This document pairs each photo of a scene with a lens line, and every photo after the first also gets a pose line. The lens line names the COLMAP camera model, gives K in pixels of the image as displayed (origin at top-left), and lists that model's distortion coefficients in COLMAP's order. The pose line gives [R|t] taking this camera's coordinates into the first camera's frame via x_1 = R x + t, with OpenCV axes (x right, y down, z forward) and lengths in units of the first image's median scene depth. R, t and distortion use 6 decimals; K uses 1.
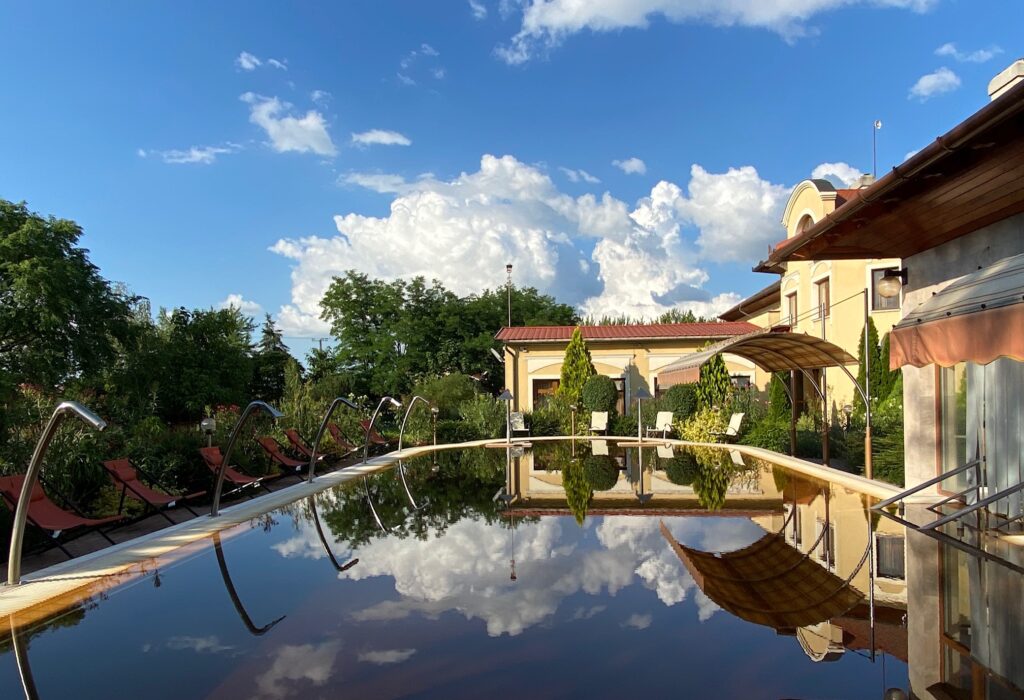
lens RADIAL K [[681.8, 0, 512.0], [0, 681.8, 350.0], [0, 0, 1]] dist [0.006039, 0.000662]
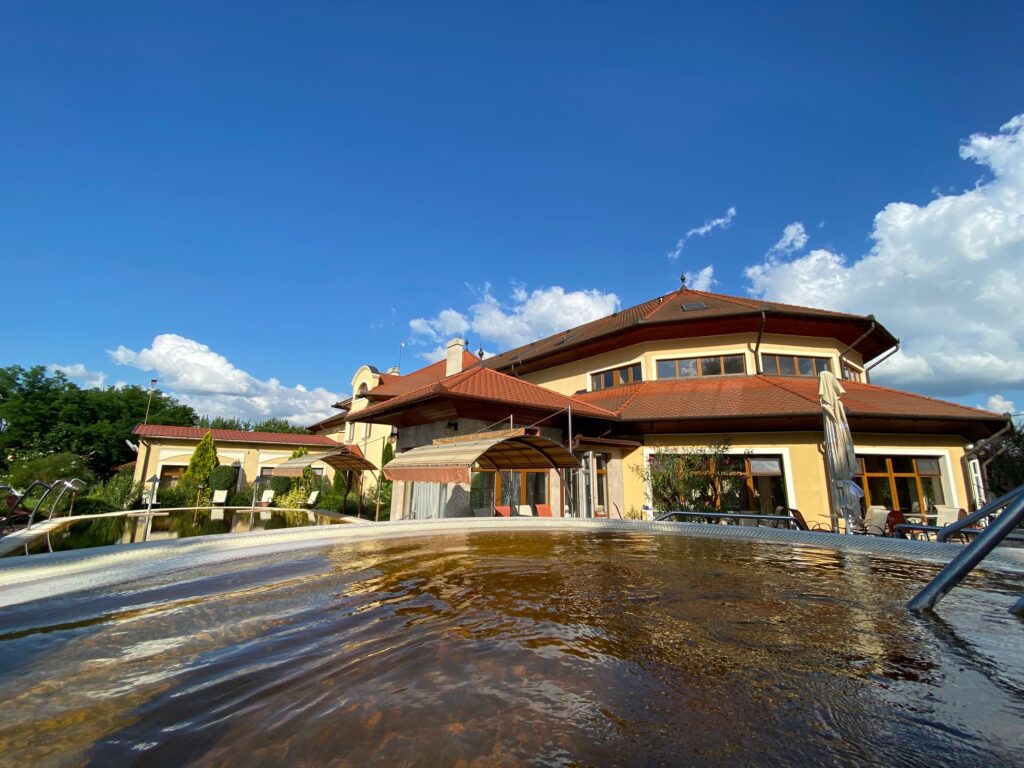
lens RADIAL K [[444.7, 0, 512.0], [0, 444.7, 384.0], [0, 0, 1]] dist [-0.000925, -0.015535]
pose [[0.736497, 0.148630, 0.659910, -0.069486], [-0.058197, 0.985868, -0.157093, -0.022084], [-0.673932, 0.077294, 0.734739, -0.158095]]
